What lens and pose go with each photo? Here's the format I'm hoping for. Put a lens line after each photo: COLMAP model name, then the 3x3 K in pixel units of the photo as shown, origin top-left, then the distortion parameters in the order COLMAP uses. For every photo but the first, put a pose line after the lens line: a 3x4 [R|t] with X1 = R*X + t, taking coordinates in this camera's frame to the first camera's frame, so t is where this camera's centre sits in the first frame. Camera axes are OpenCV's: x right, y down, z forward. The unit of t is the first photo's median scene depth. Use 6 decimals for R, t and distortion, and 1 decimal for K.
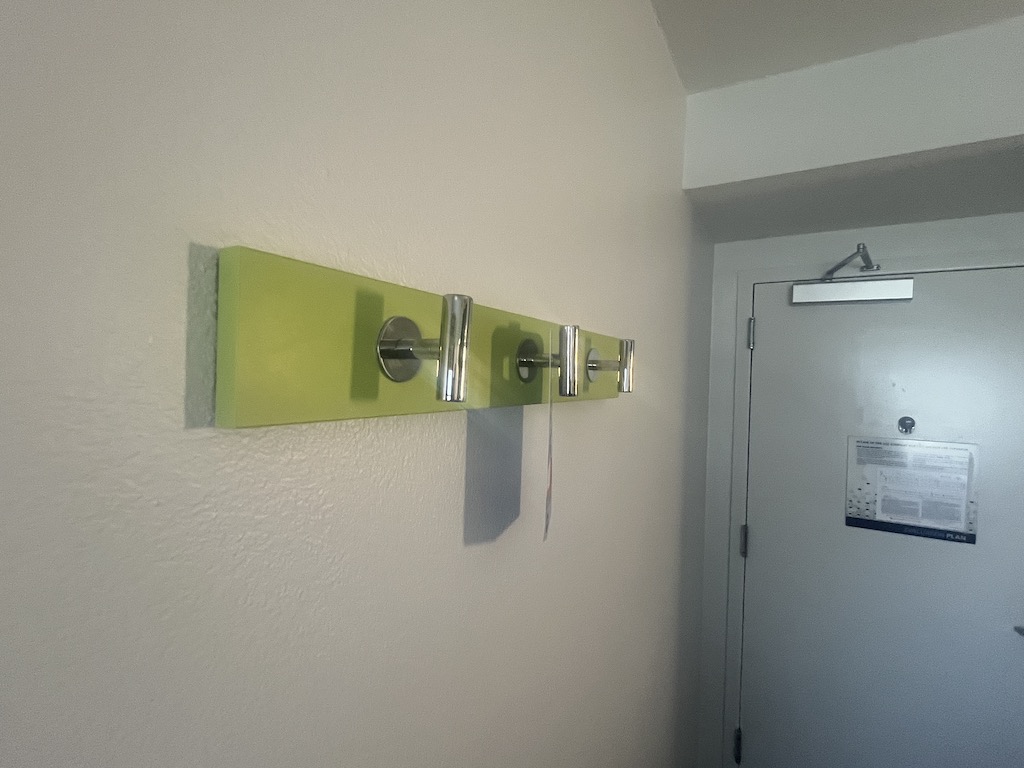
lens RADIAL K [[485.5, 0, 512.0], [0, 485.5, 384.0], [0, 0, 1]] dist [-0.004765, 0.000026]
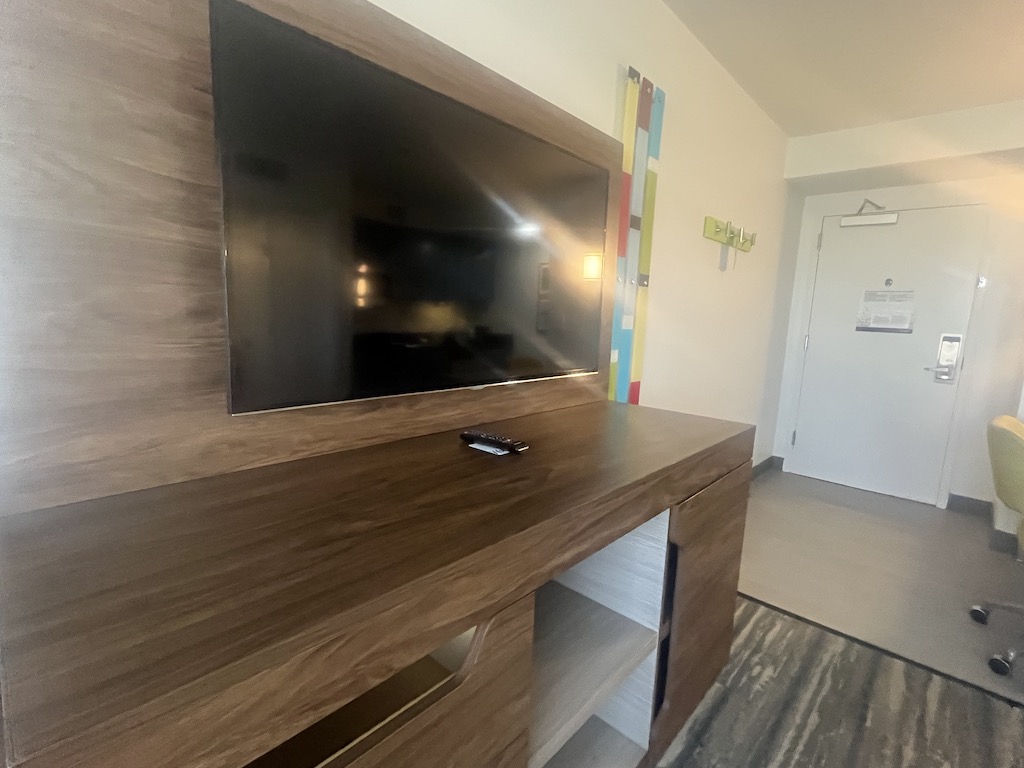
lens RADIAL K [[485.5, 0, 512.0], [0, 485.5, 384.0], [0, 0, 1]] dist [-0.004765, 0.000026]
pose [[0.974361, 0.054033, -0.218405, -0.343396], [-0.025982, 0.991262, 0.129326, 0.299369], [0.223485, -0.120335, 0.967251, -1.546746]]
